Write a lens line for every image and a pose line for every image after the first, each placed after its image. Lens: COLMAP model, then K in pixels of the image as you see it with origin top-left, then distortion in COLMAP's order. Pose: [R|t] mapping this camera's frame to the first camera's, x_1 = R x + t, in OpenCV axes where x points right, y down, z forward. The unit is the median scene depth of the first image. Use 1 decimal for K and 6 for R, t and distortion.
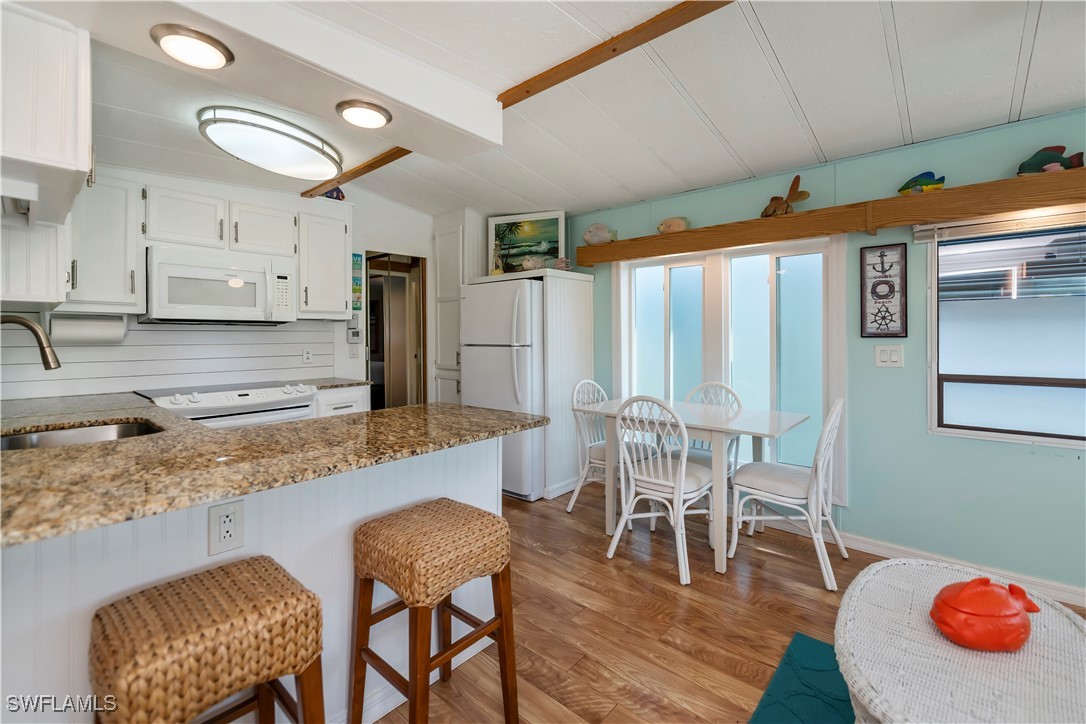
lens RADIAL K [[470.7, 0, 547.6], [0, 470.7, 335.3], [0, 0, 1]] dist [-0.002760, 0.000484]
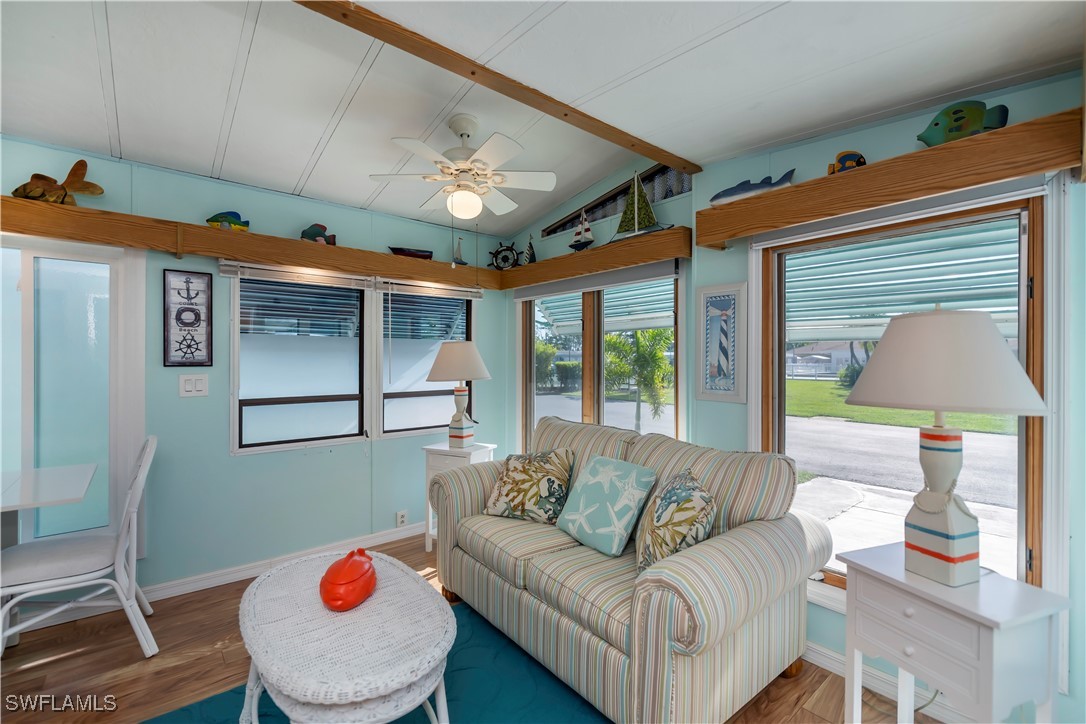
lens RADIAL K [[470.7, 0, 549.9], [0, 470.7, 361.3], [0, 0, 1]] dist [-0.002760, 0.000484]
pose [[0.142812, 0.003029, 0.989745, -0.136821], [-0.003894, 0.999989, -0.002498, -0.006386], [-0.989742, -0.003497, 0.142823, 0.122175]]
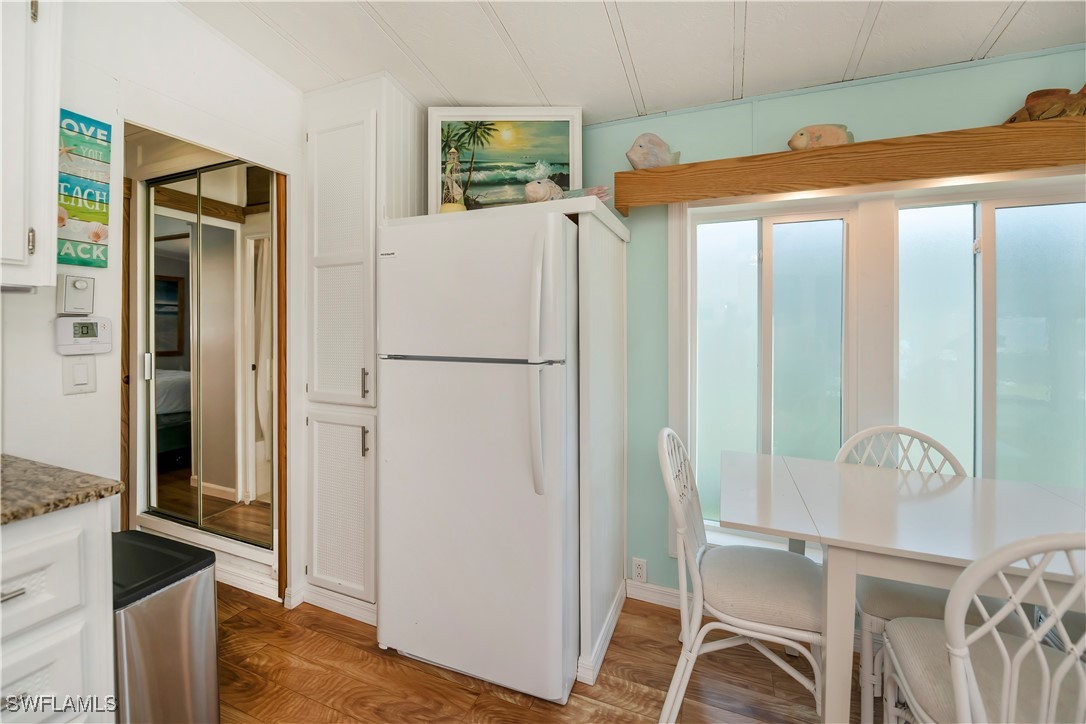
lens RADIAL K [[441.0, 0, 546.3], [0, 441.0, 330.9], [0, 0, 1]] dist [-0.007360, -0.003167]
pose [[0.944268, 0.010777, 0.329000, -0.248813], [-0.010258, 0.999942, -0.003312, -0.006898], [-0.329017, -0.000248, 0.944324, 0.783867]]
